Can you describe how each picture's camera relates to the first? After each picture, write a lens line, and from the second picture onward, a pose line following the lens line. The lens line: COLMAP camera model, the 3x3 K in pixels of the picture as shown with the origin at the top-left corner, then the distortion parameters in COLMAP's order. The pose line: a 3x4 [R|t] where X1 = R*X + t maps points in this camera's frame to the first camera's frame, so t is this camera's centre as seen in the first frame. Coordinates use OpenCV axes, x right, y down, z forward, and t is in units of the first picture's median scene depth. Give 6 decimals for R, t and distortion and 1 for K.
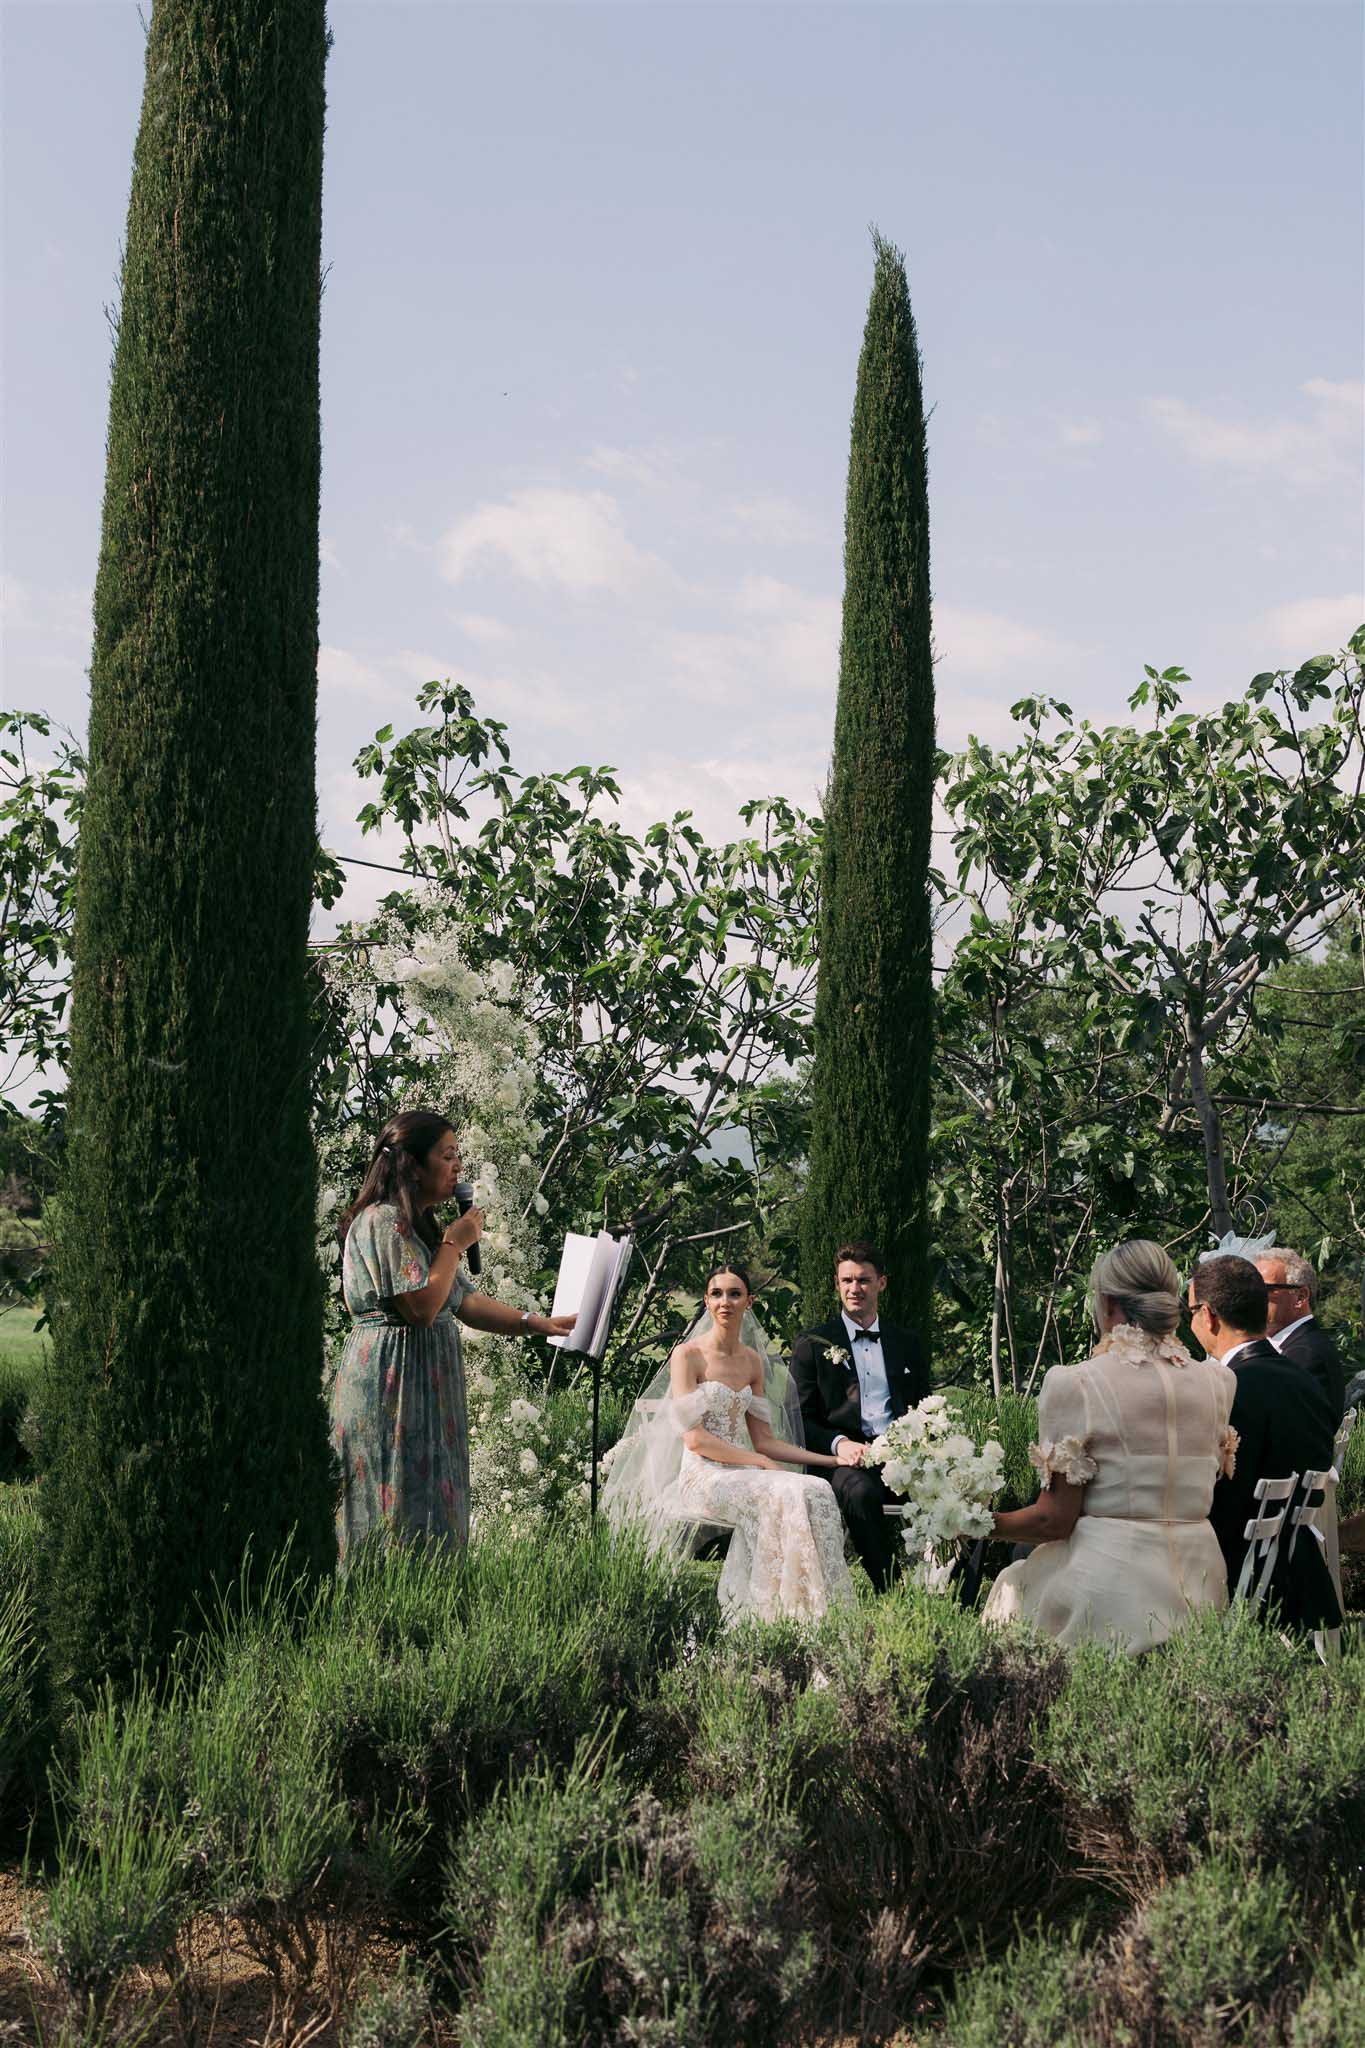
lens RADIAL K [[2004.3, 0, 716.1], [0, 2004.3, 997.3], [0, 0, 1]] dist [0.032420, -0.007882]
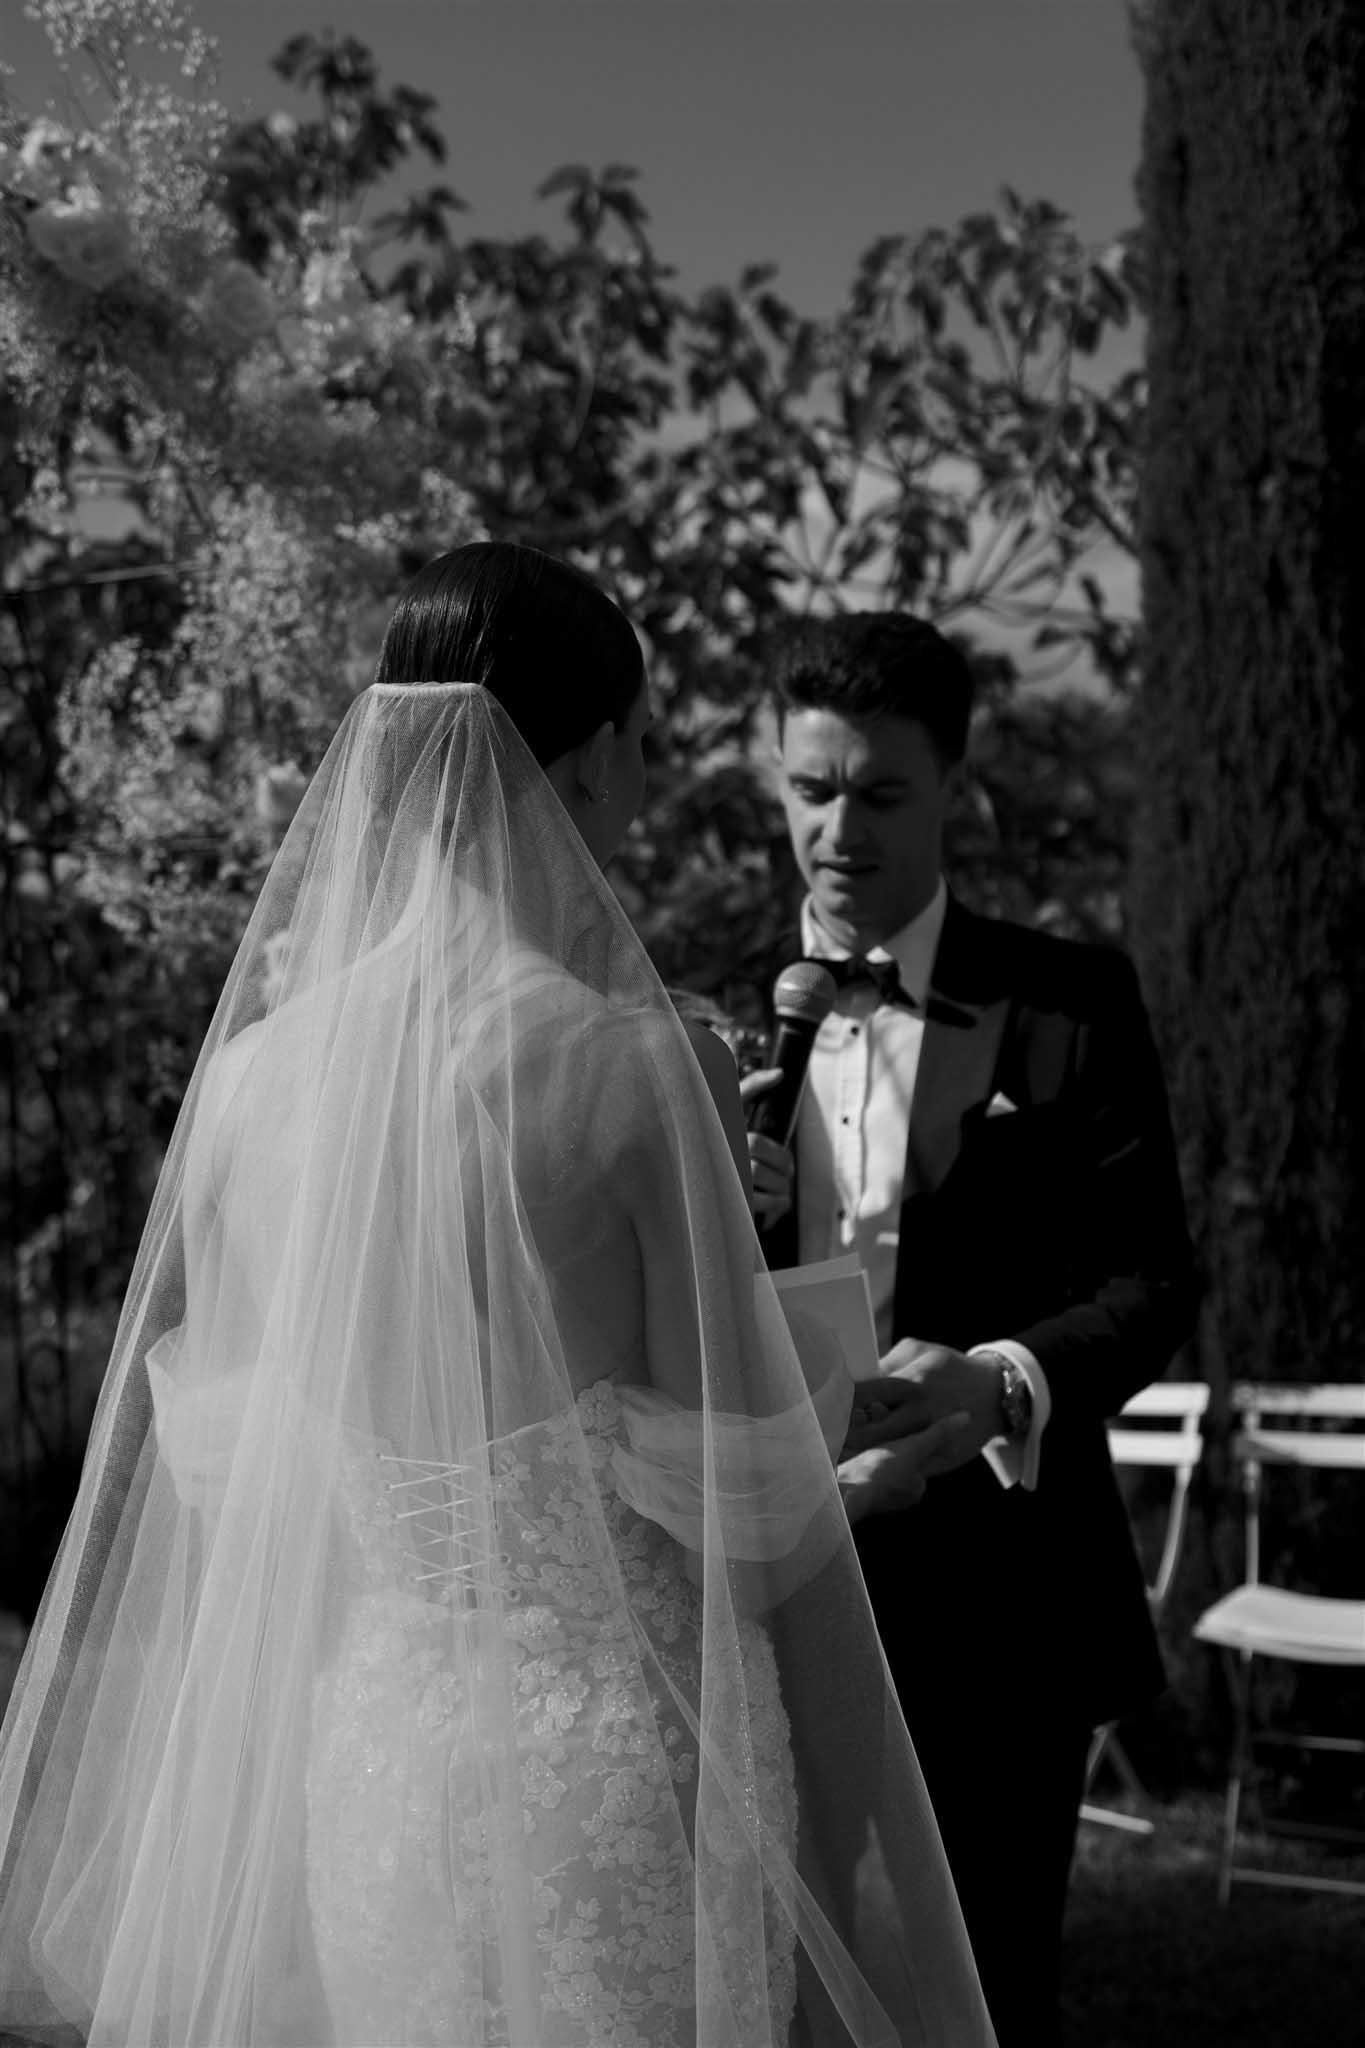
lens RADIAL K [[2004.3, 0, 716.1], [0, 2004.3, 997.3], [0, 0, 1]] dist [0.032420, -0.007882]
pose [[0.999830, -0.018260, -0.002616, -0.031779], [0.018443, 0.992240, 0.122959, 0.041453], [0.000350, -0.122986, 0.992408, 0.434849]]
